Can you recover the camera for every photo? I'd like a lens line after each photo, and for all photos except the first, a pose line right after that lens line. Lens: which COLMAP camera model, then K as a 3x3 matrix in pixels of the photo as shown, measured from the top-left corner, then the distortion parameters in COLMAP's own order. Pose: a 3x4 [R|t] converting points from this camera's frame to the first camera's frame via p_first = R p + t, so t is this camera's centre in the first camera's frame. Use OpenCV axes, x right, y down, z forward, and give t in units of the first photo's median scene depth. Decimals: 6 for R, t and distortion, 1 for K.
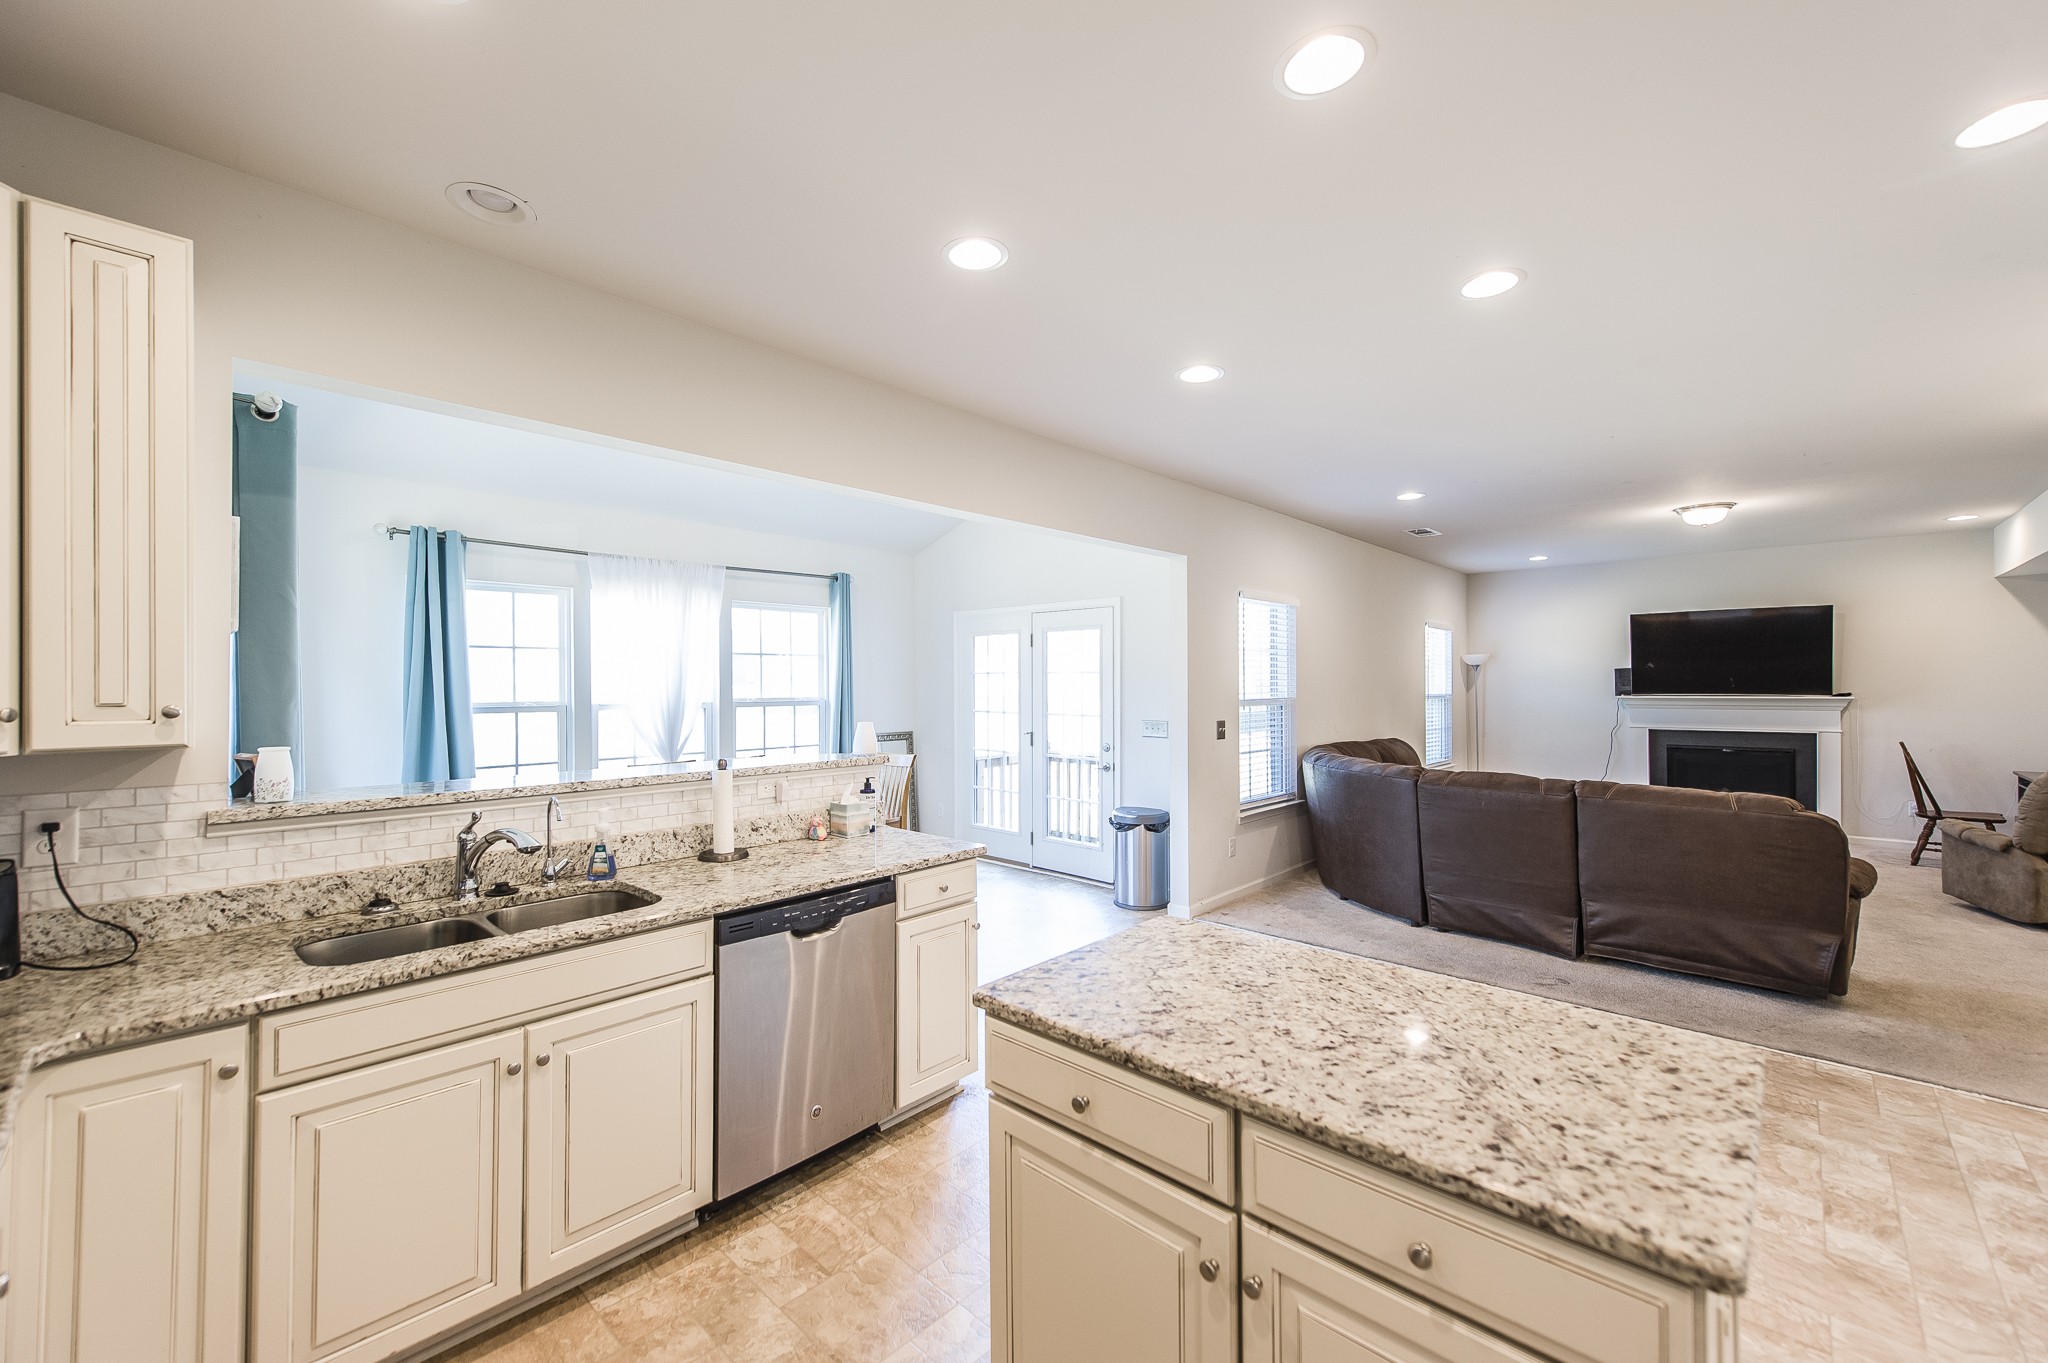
lens RADIAL K [[811.2, 0, 1018.4], [0, 811.2, 680.1], [0, 0, 1]] dist [0.014951, -0.003838]
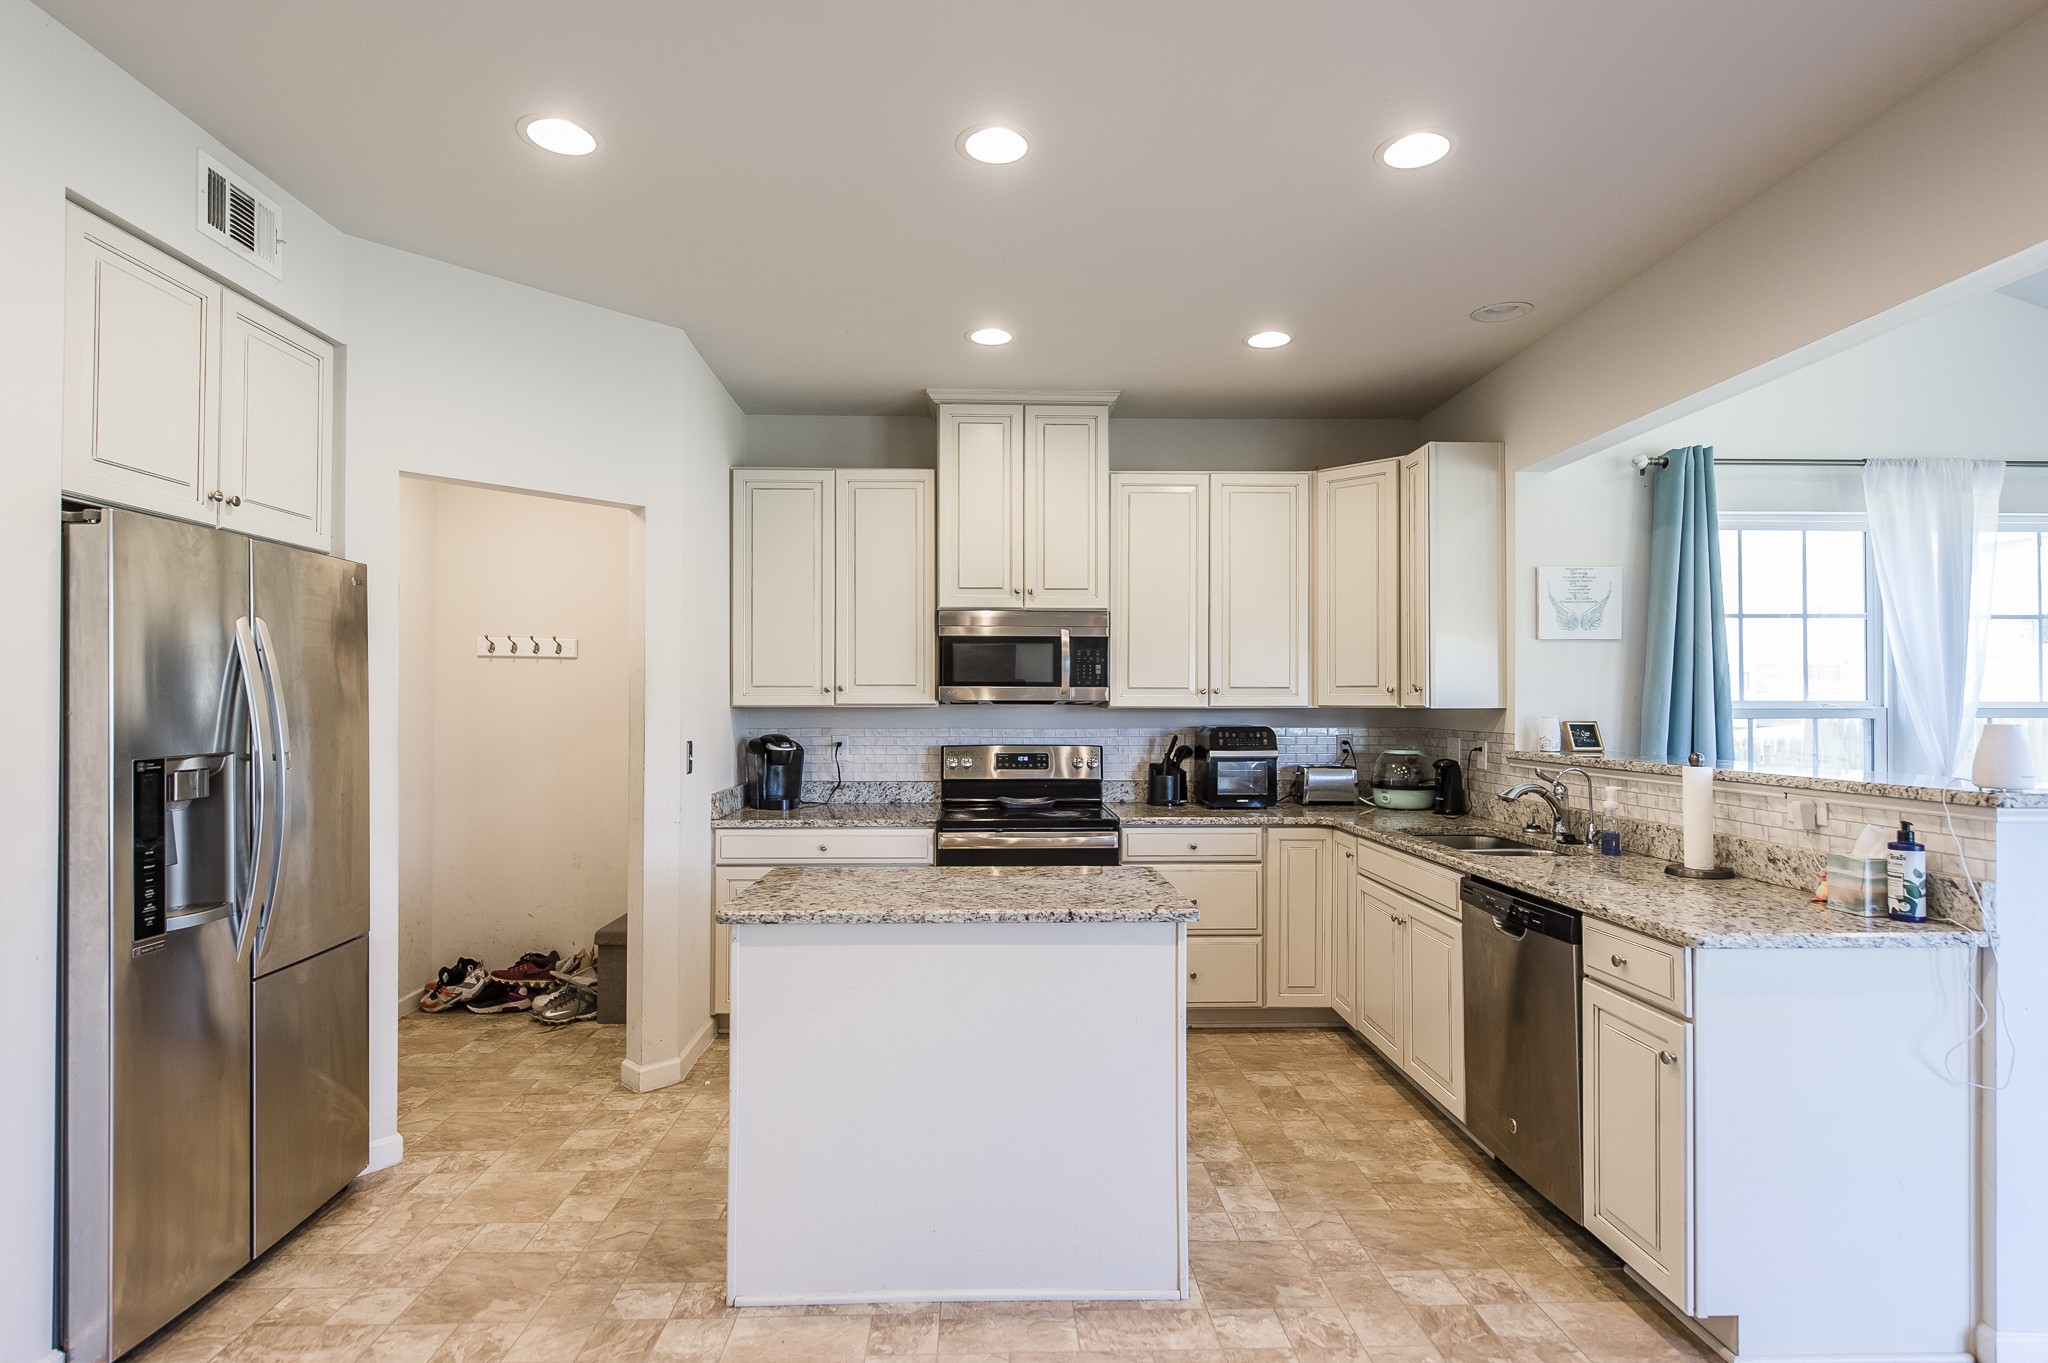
lens RADIAL K [[1033.6, 0, 1012.2], [0, 1033.6, 693.5], [0, 0, 1]] dist [0.016301, -0.007462]
pose [[-0.705523, -0.002950, -0.708681, 1.022732], [0.007783, 0.999899, -0.011911, 0.052291], [0.708645, -0.013919, -0.705428, 1.487848]]
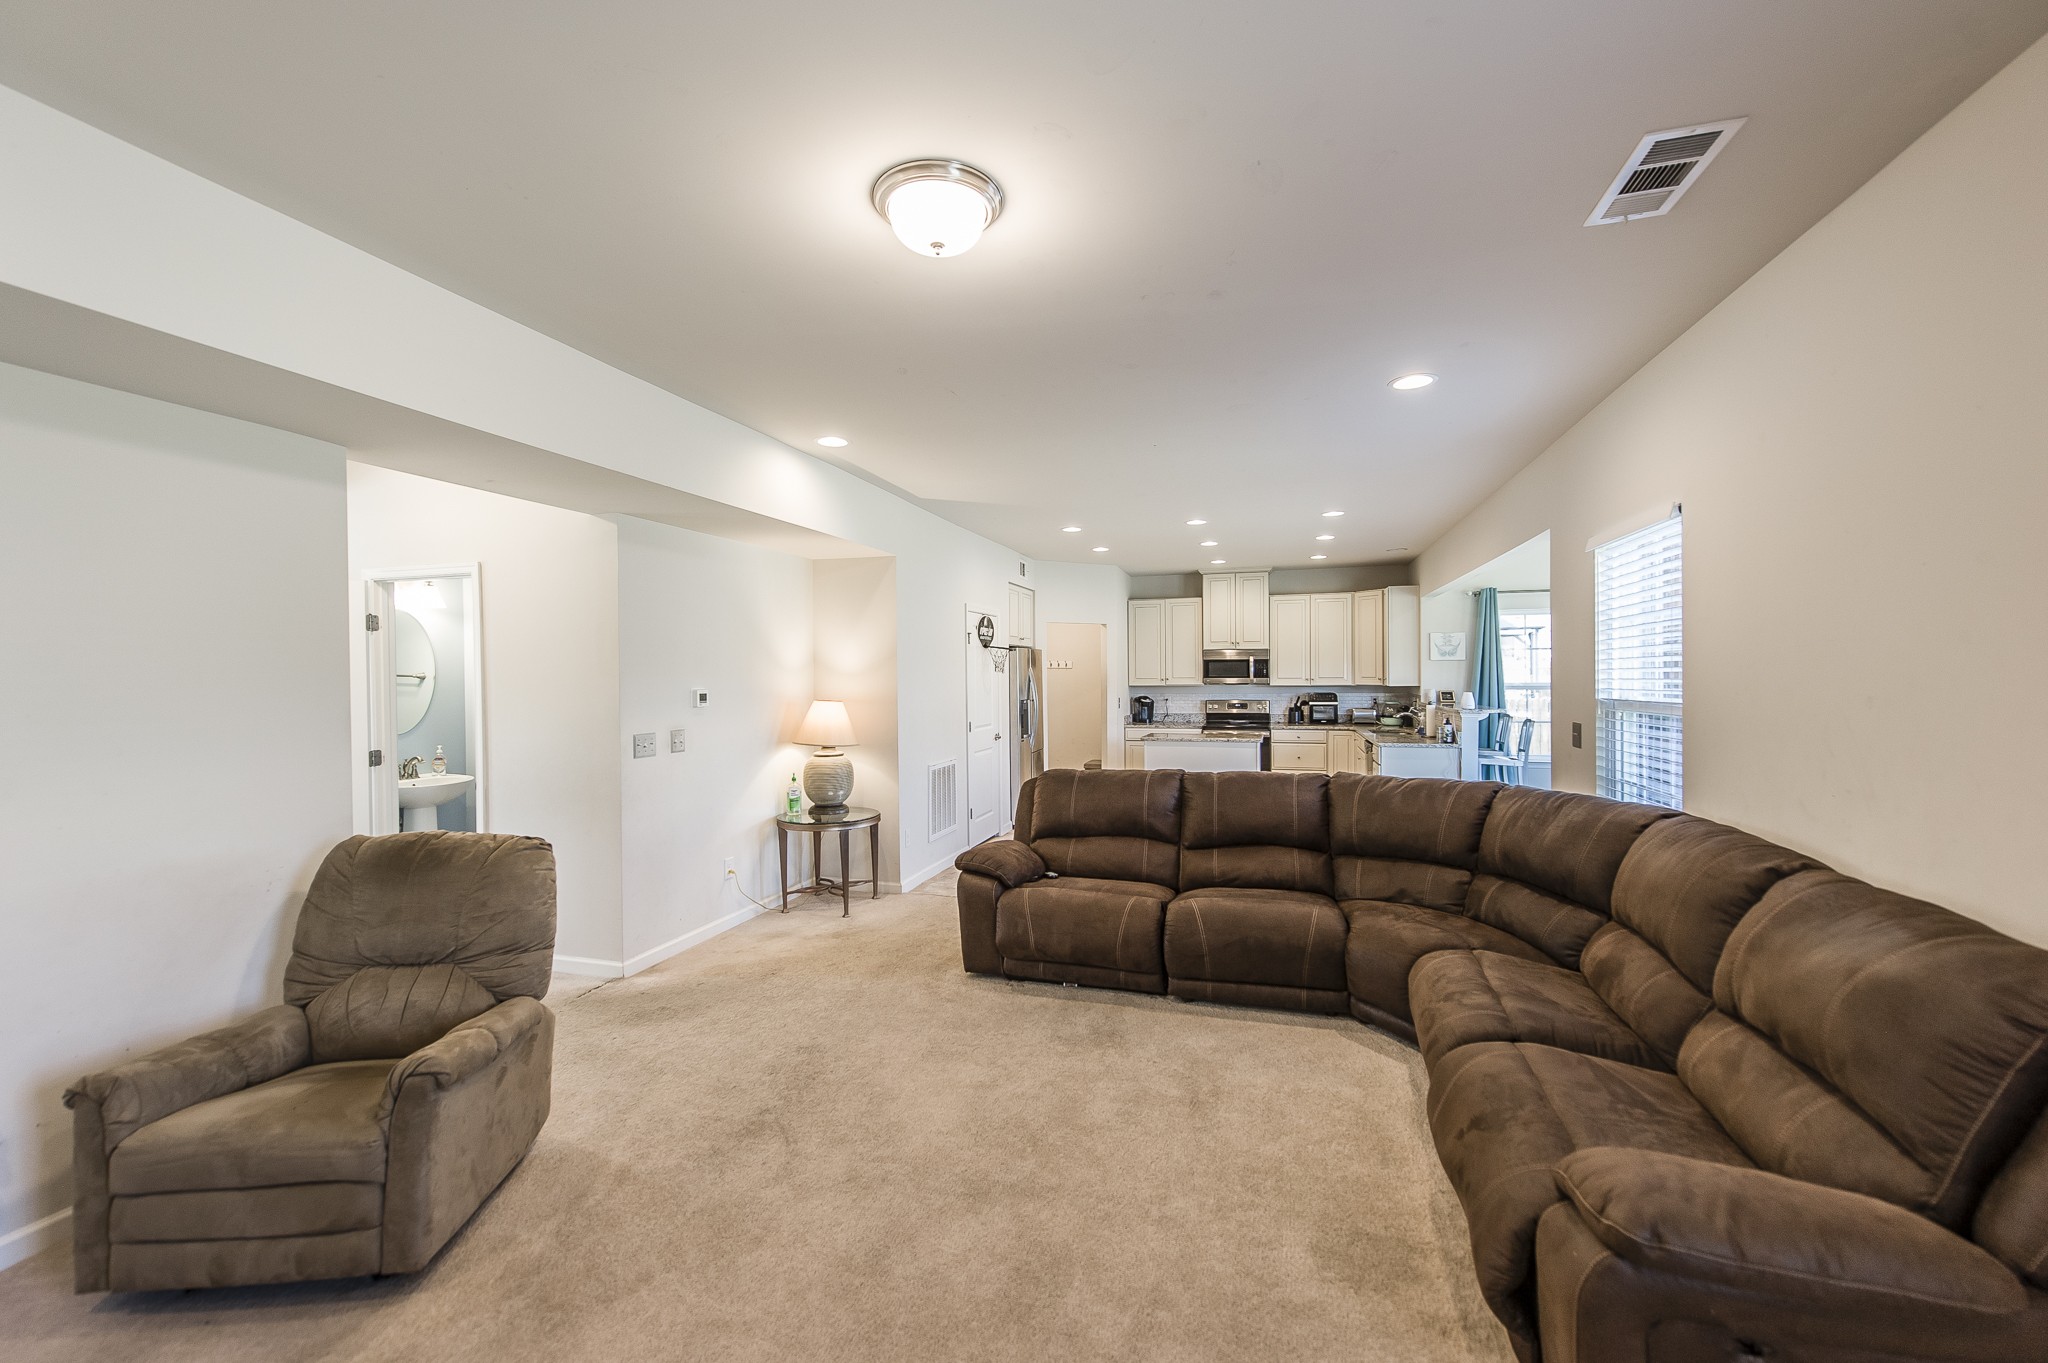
lens RADIAL K [[811.2, 0, 1029.0], [0, 811.2, 681.4], [0, 0, 1]] dist [0.014951, -0.003838]
pose [[-0.893459, 0.015145, -0.448889, 2.420159], [0.015111, 0.999879, 0.003658, 0.002406], [0.448890, -0.003515, -0.893580, 3.346833]]
